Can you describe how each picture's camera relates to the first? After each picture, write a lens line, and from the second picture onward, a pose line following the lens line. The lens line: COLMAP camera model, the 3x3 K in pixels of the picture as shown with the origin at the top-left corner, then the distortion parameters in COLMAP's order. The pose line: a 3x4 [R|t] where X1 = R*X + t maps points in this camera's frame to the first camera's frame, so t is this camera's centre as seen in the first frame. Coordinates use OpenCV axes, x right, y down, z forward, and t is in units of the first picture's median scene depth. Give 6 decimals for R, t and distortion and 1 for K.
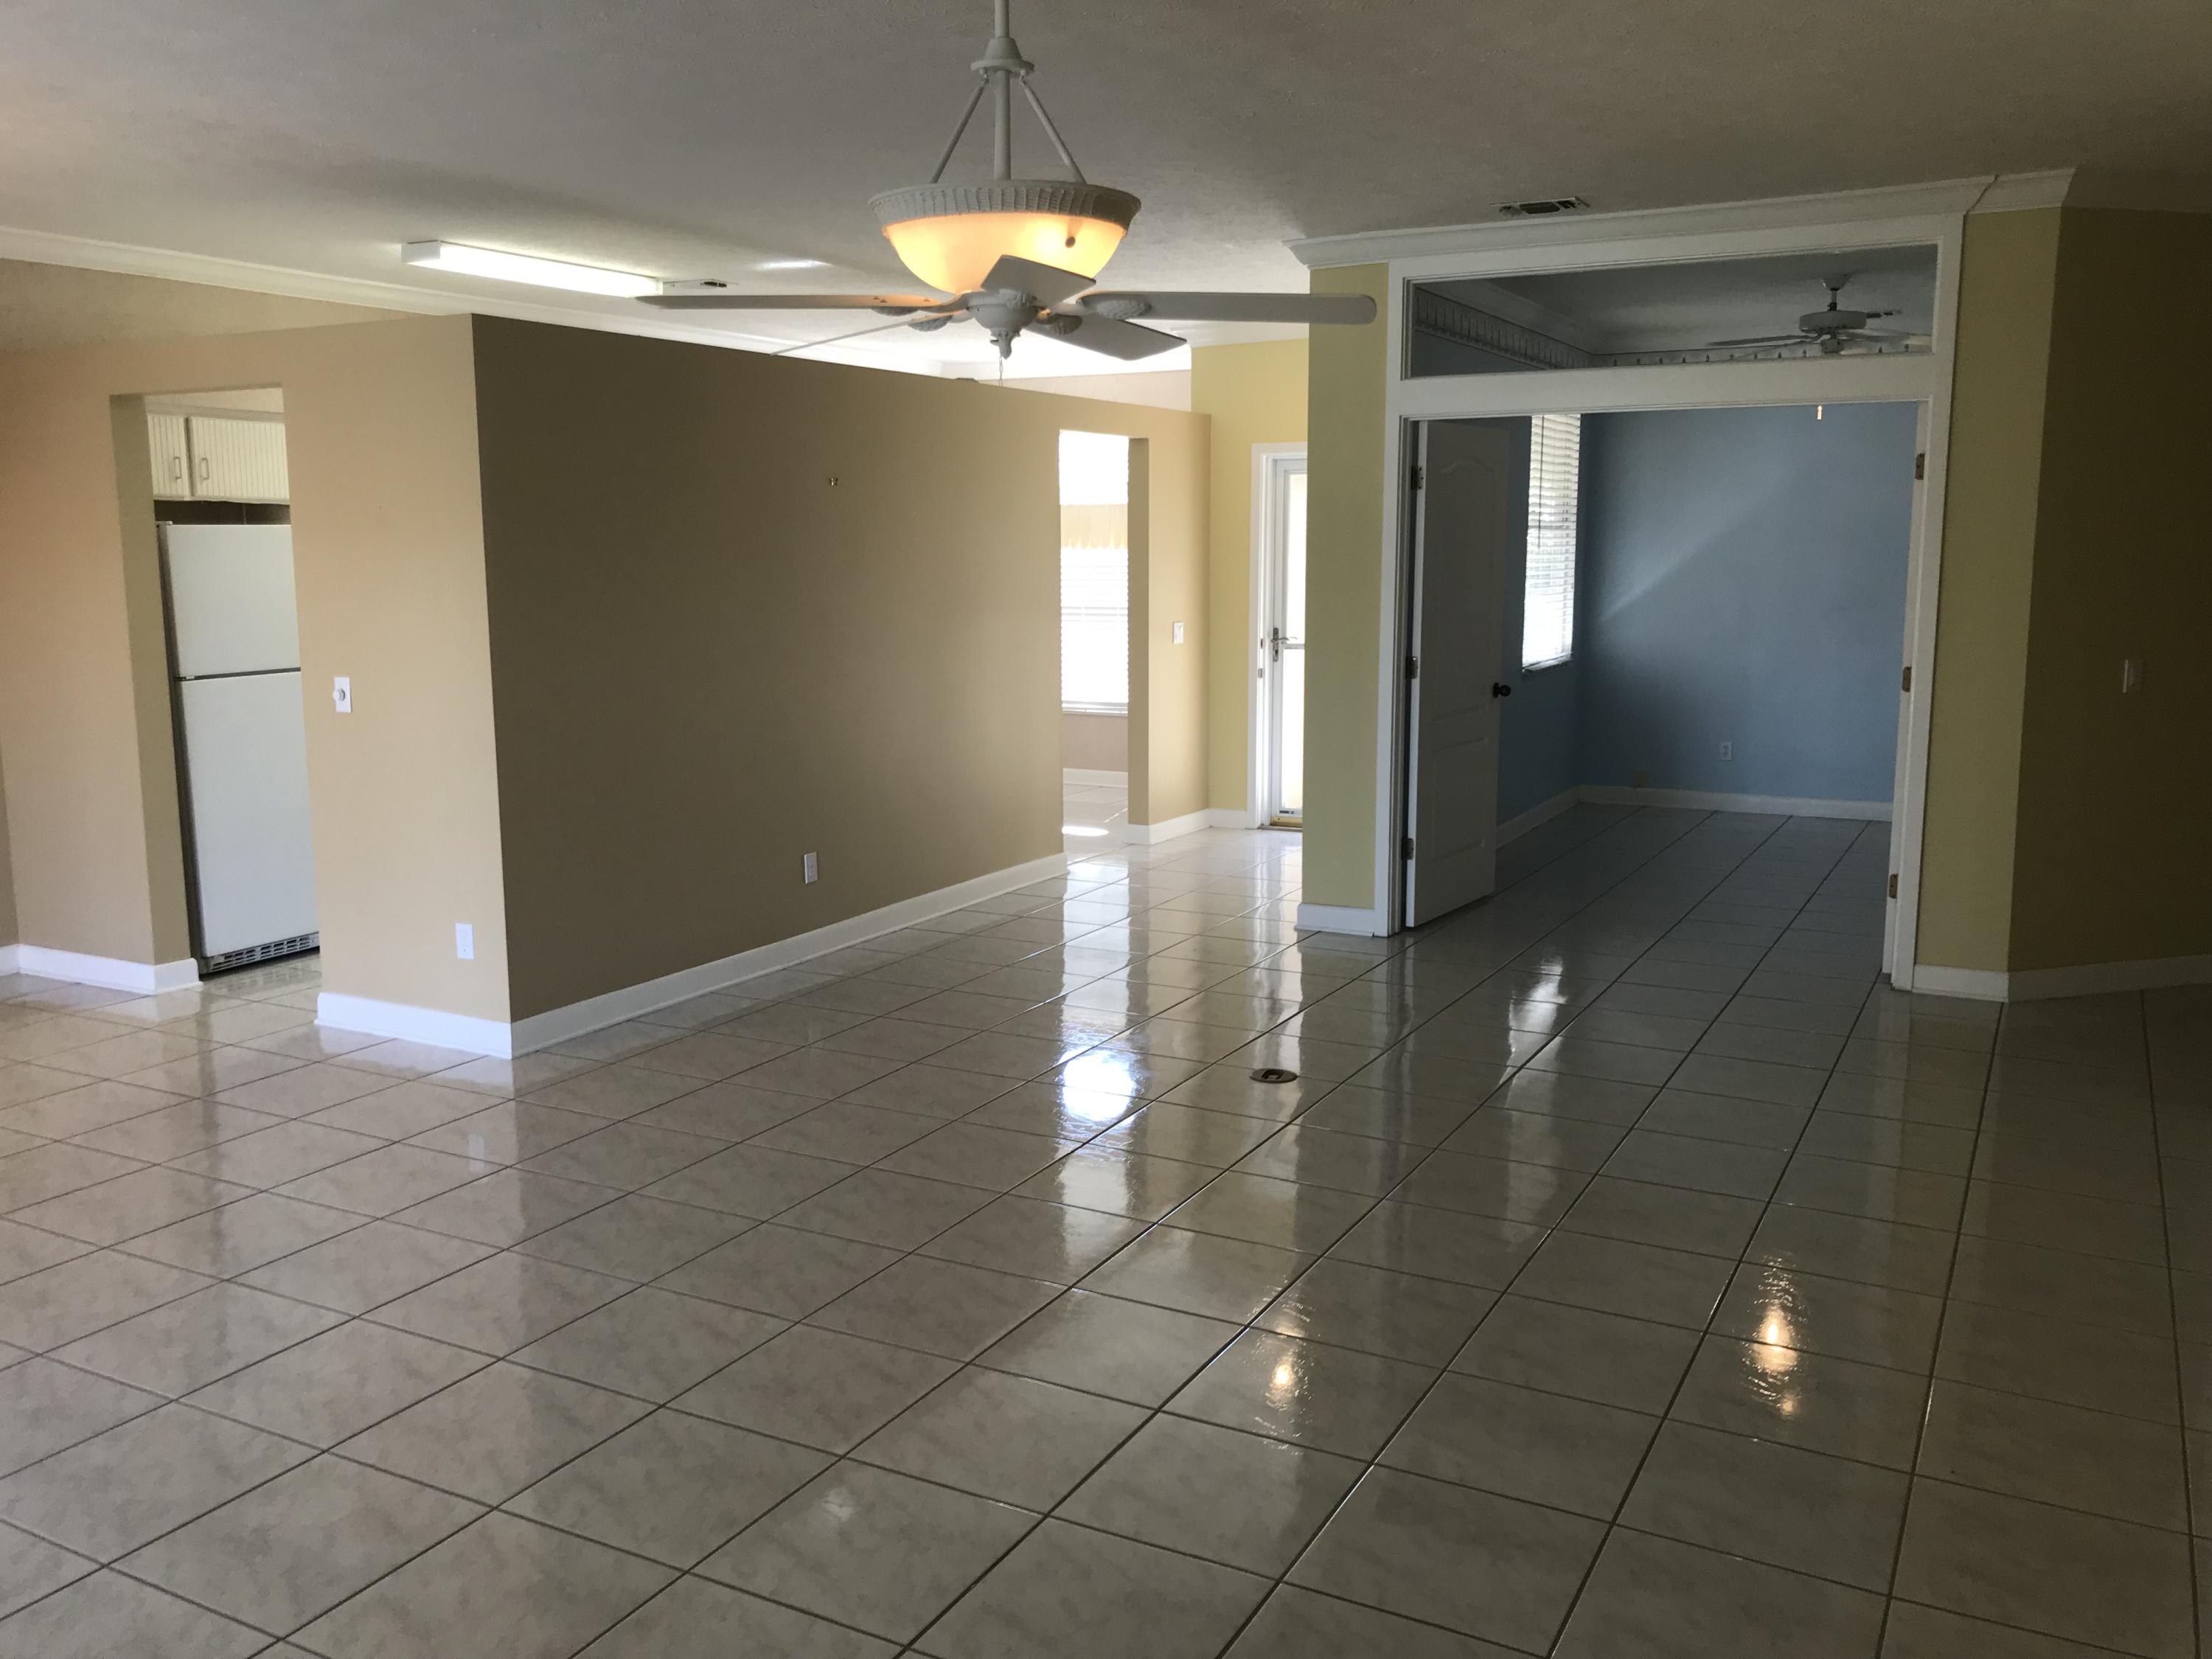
lens RADIAL K [[1838.5, 0, 1119.6], [0, 1838.5, 839.3], [0, 0, 1]] dist [0.034145, -0.039499]
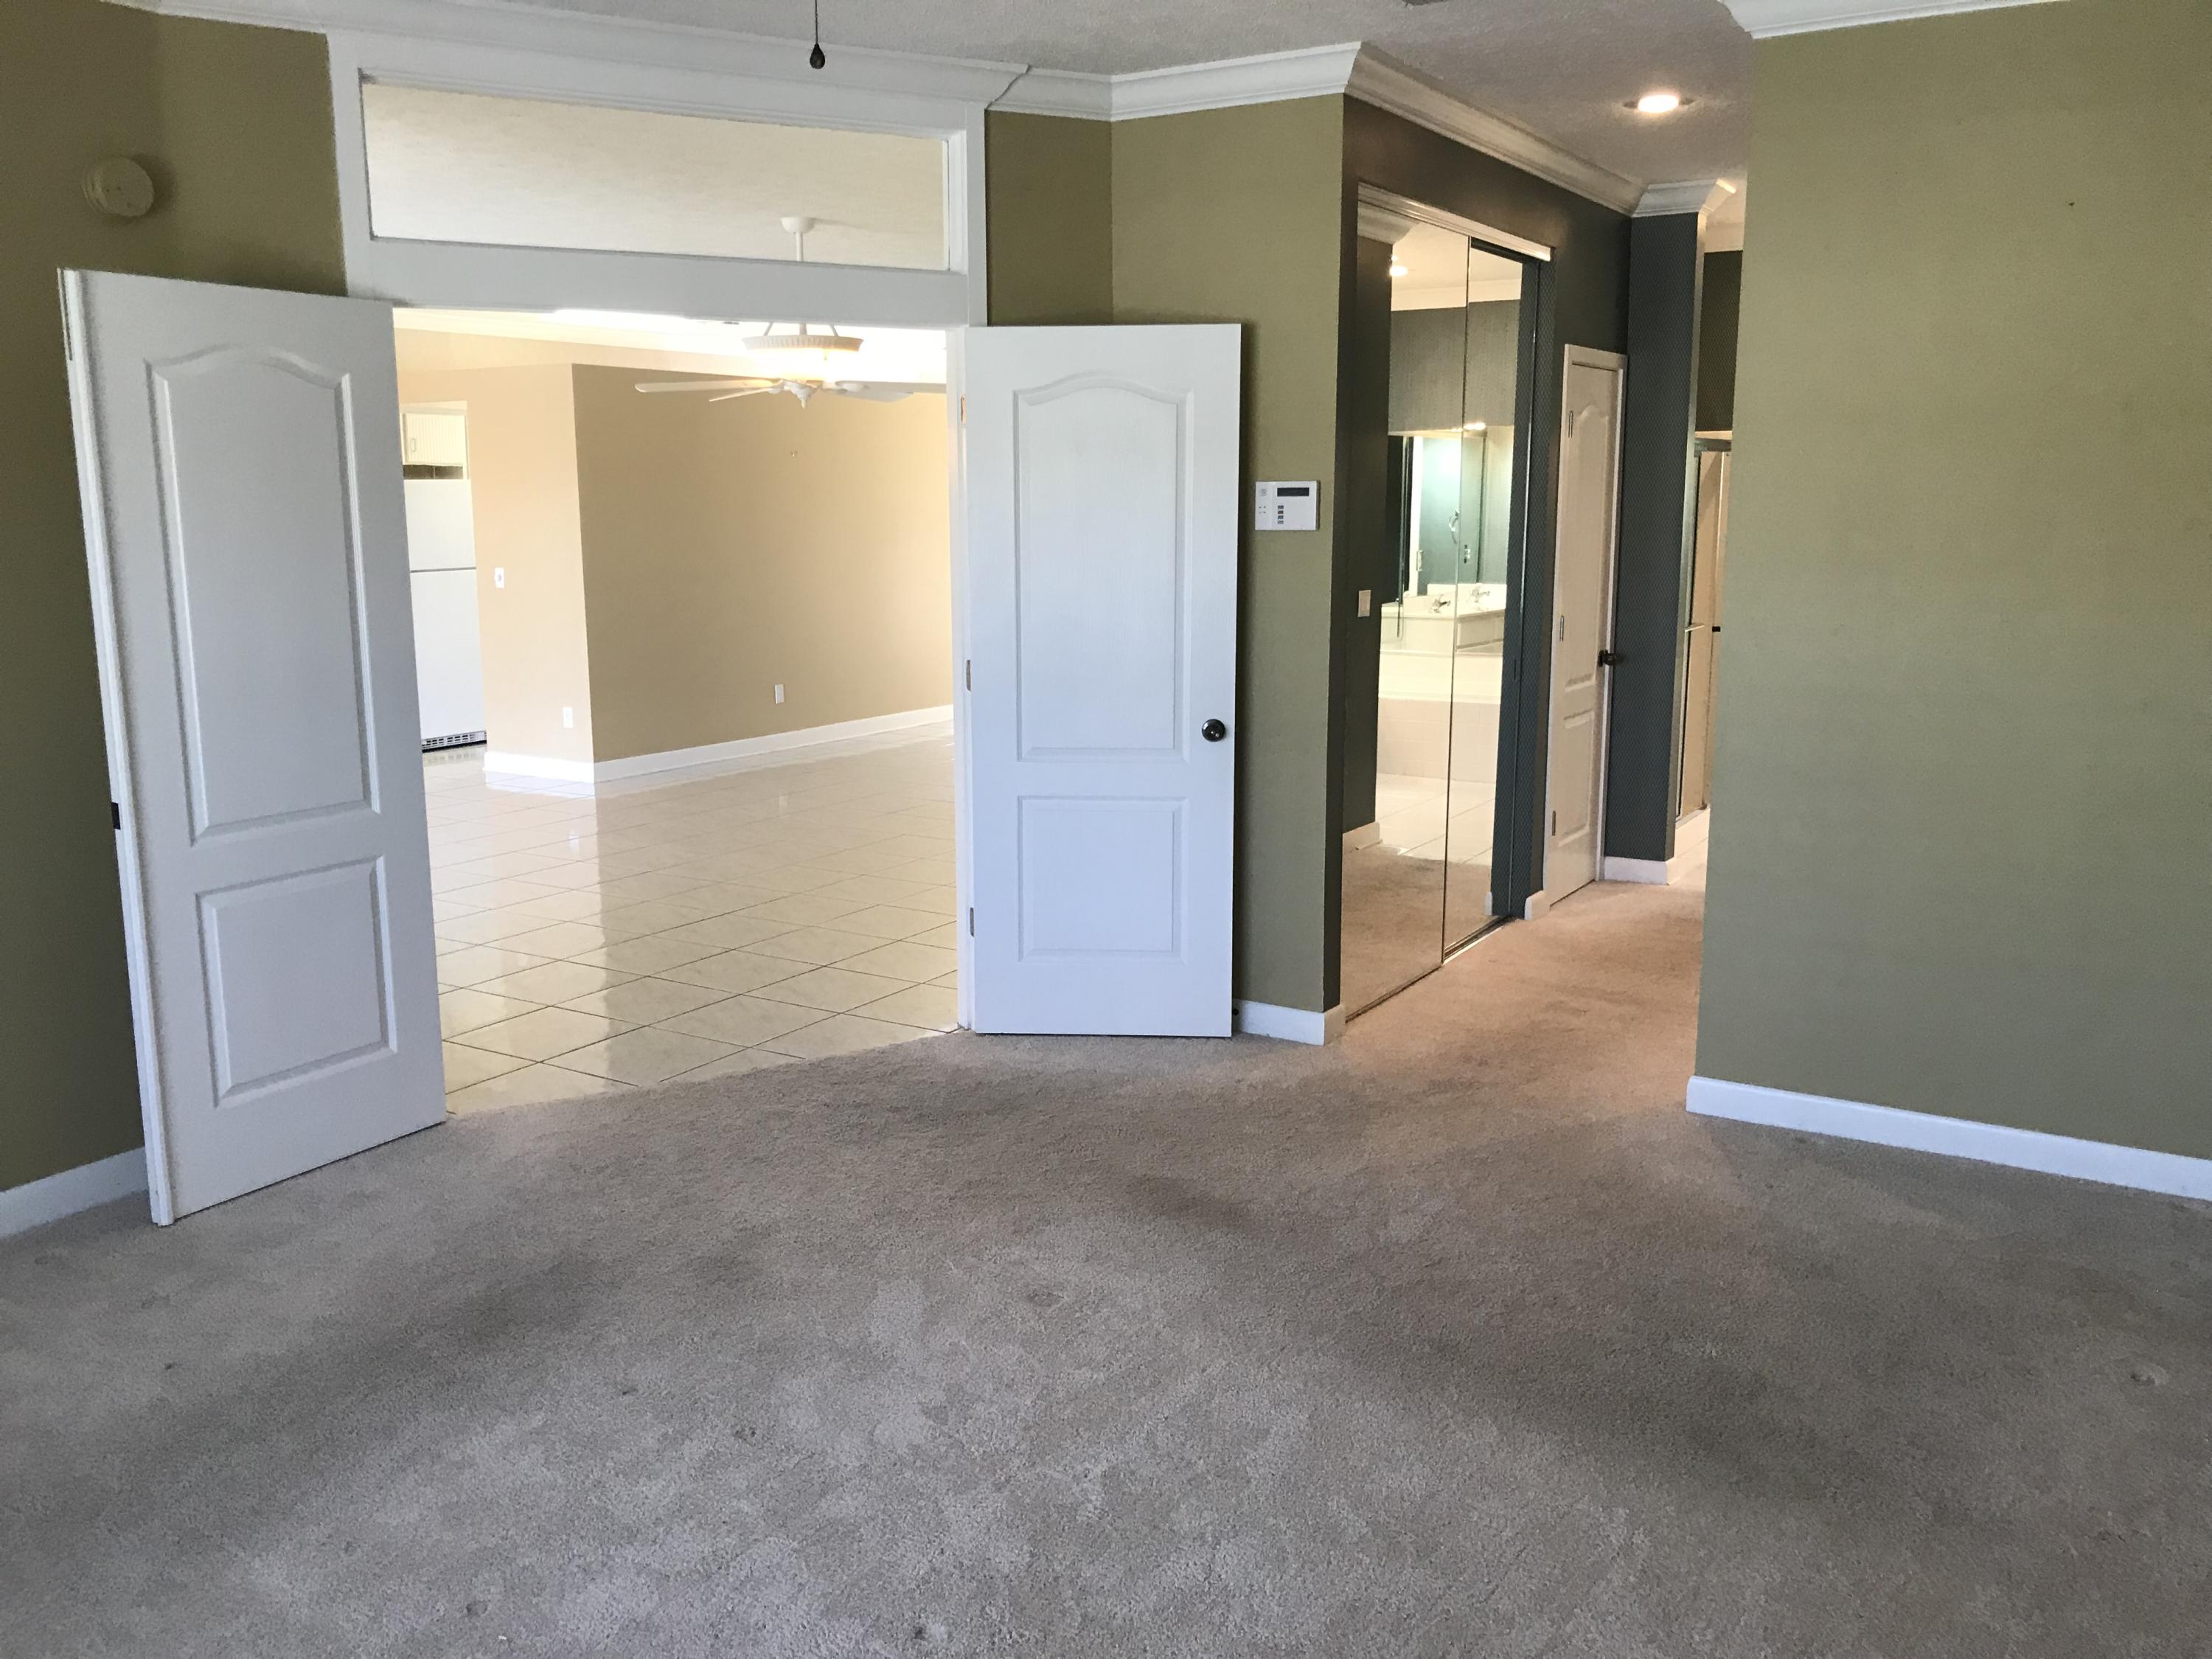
lens RADIAL K [[1838.5, 0, 1095.6], [0, 1838.5, 833.2], [0, 0, 1]] dist [0.034145, -0.039499]
pose [[0.997860, 0.015268, -0.063573, 0.241186], [-0.014310, 0.999778, 0.015492, 0.122980], [0.063796, -0.014549, 0.997857, -0.671372]]
